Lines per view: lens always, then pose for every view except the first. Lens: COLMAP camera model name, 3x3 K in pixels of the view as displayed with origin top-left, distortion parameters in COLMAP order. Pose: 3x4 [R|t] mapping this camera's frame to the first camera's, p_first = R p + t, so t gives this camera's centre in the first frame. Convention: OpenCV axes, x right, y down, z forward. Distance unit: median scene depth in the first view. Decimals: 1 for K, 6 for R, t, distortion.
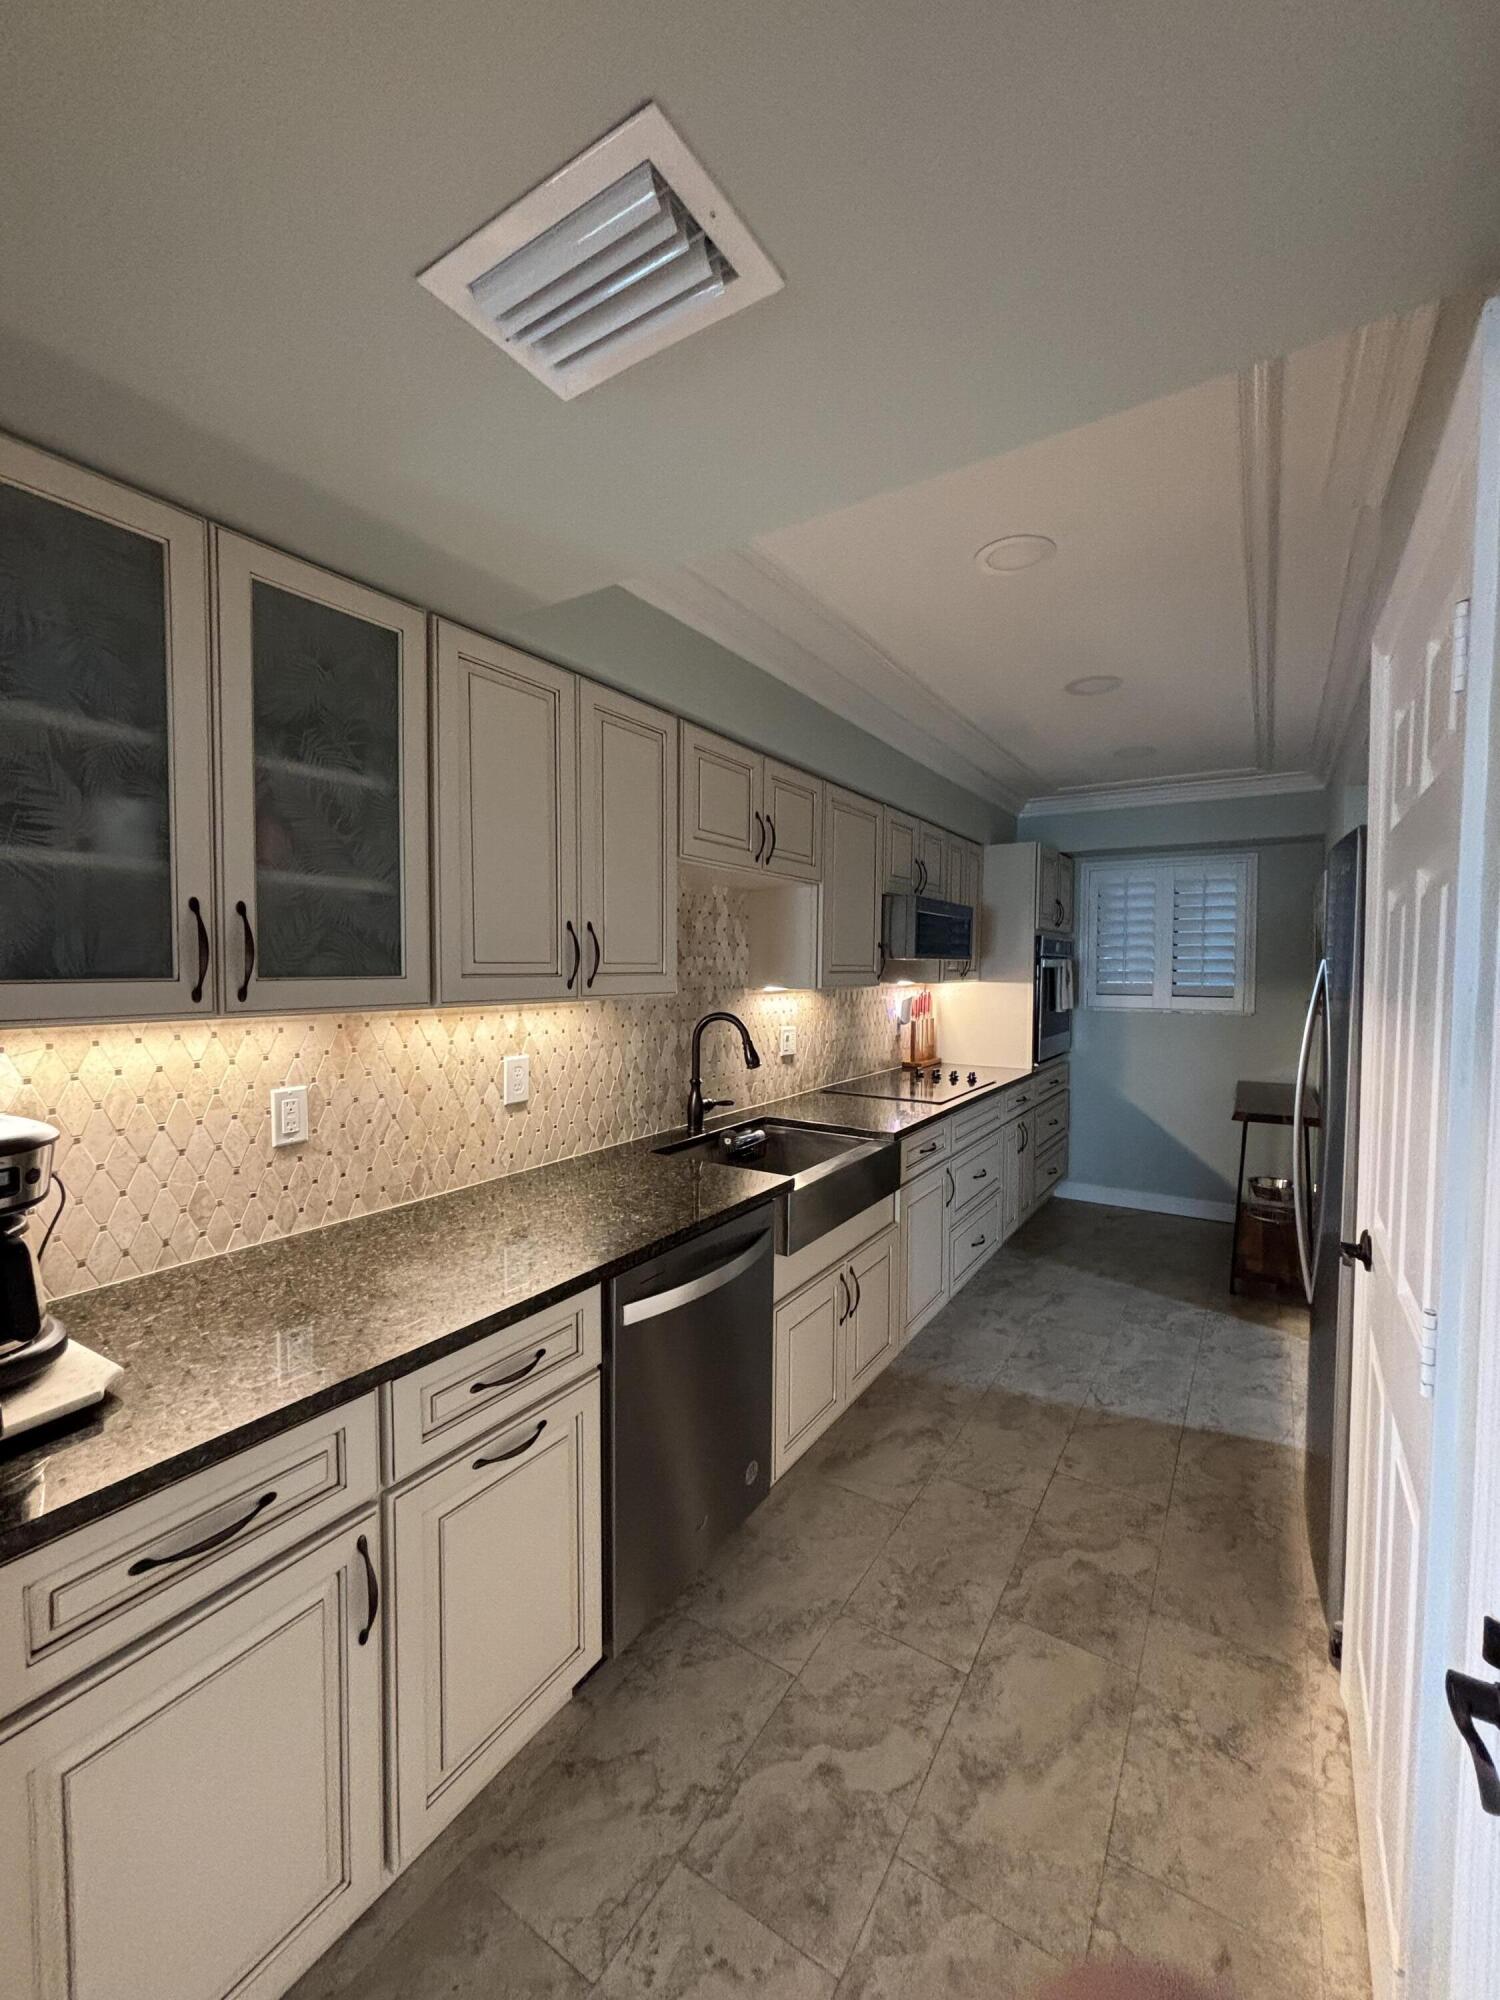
lens RADIAL K [[805.5, 0, 750.5], [0, 805.5, 999.7], [0, 0, 1]] dist [0.001467, 0.000249]
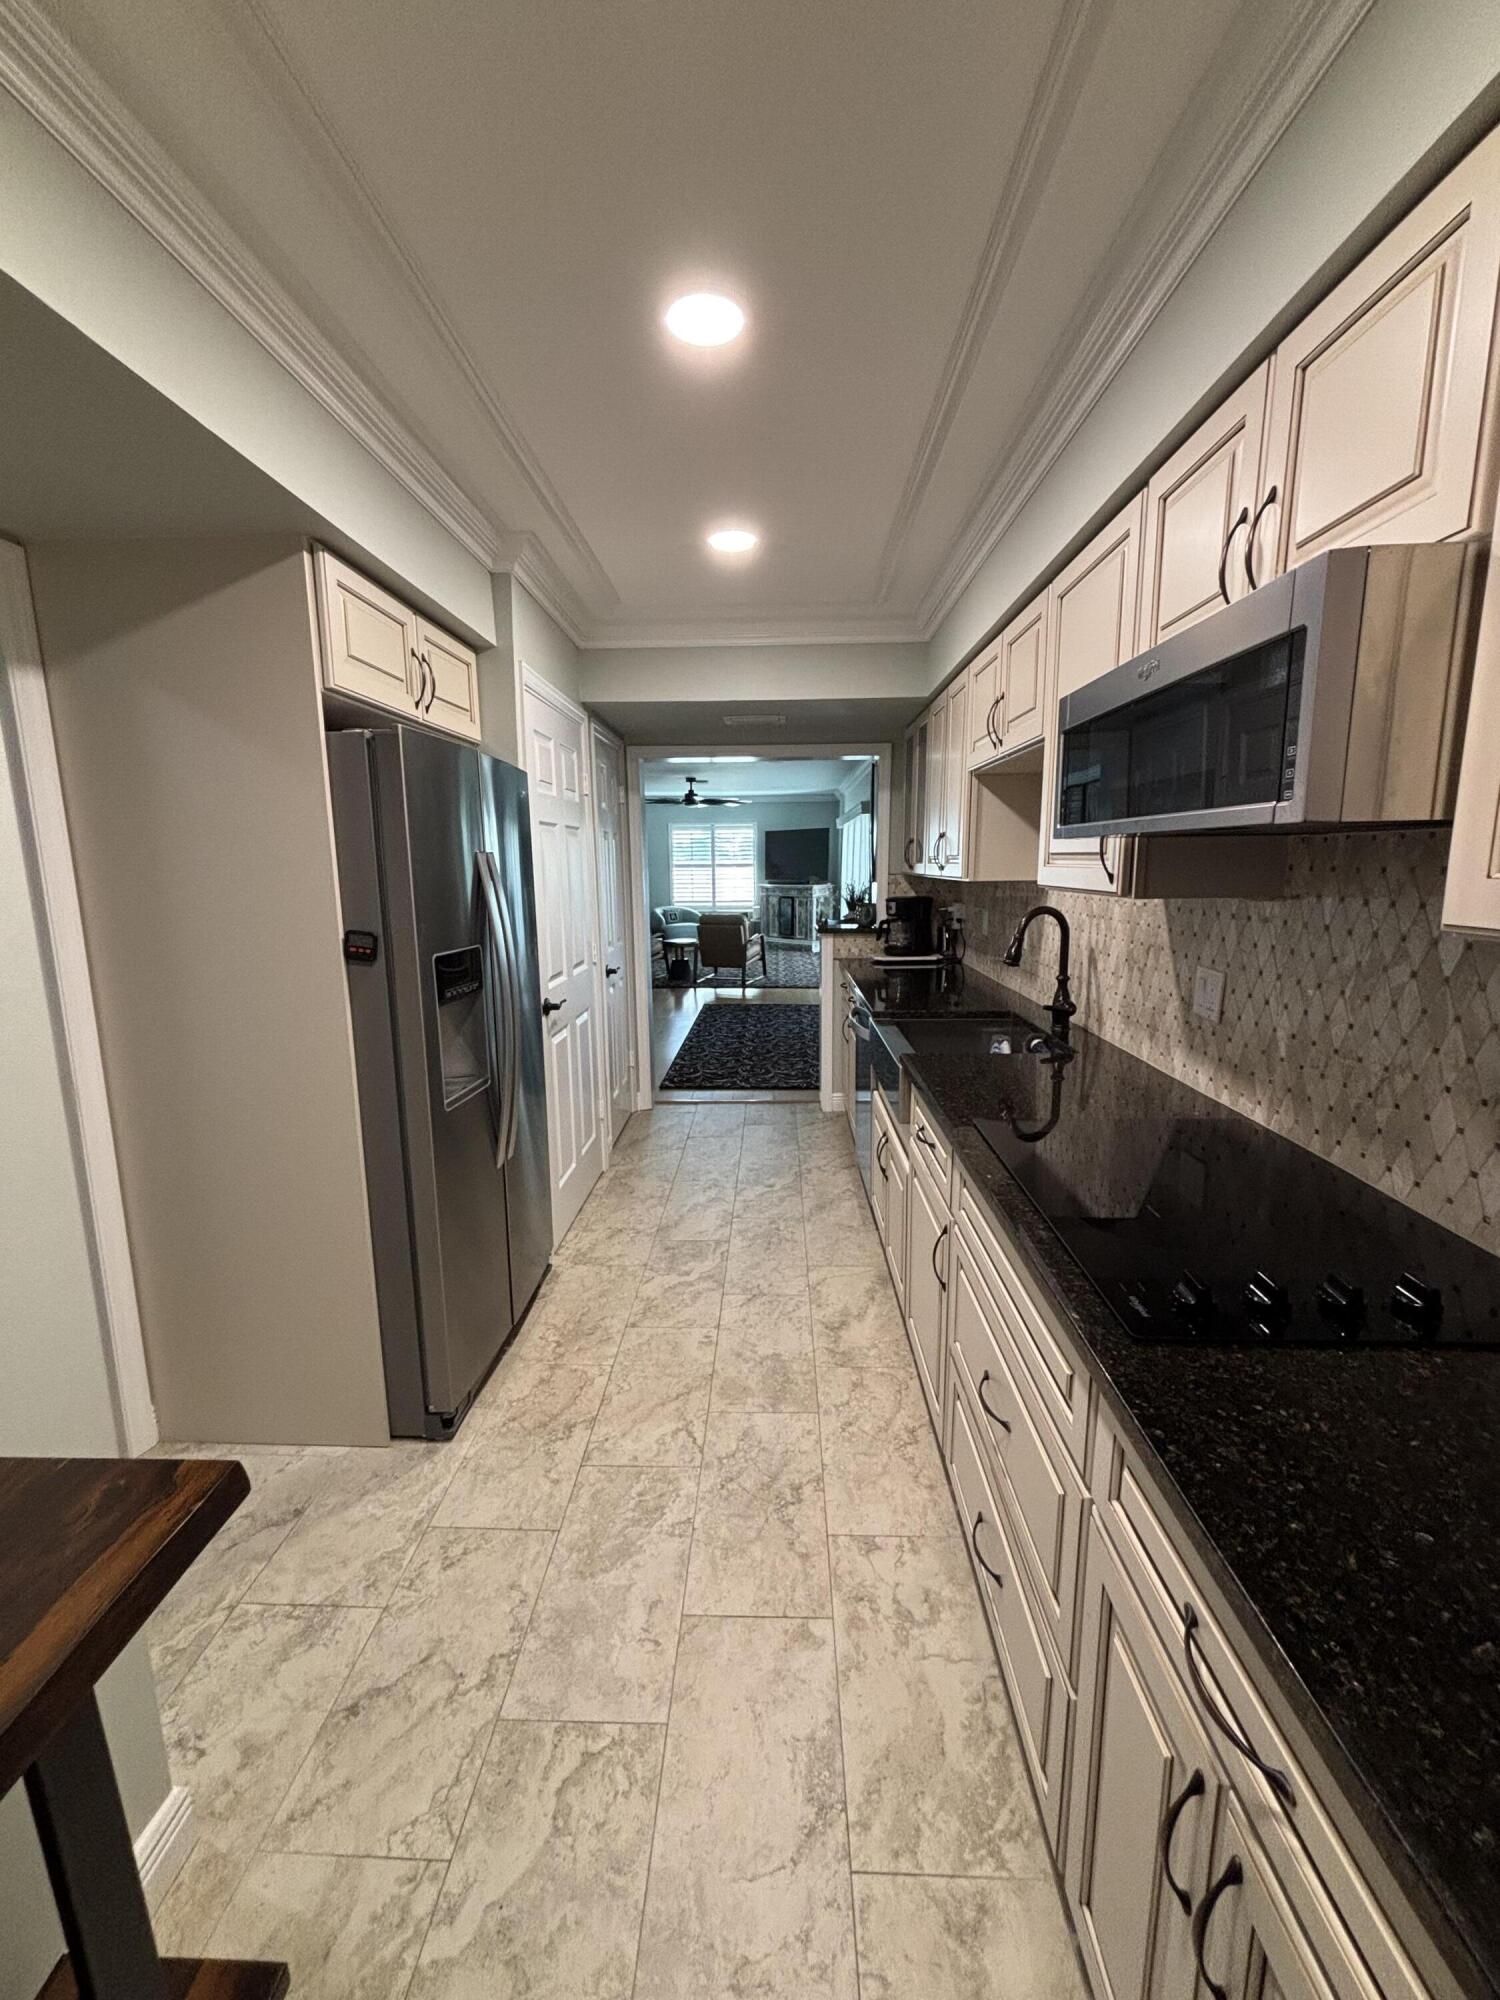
lens RADIAL K [[805.5, 0, 749.5], [0, 805.5, 1000.5], [0, 0, 1]] dist [0.001467, 0.000249]
pose [[-0.858279, 0.086507, -0.505840, 0.956162], [-0.020562, 0.979101, 0.202332, -0.075285], [0.512772, 0.184058, -0.838563, 2.076644]]
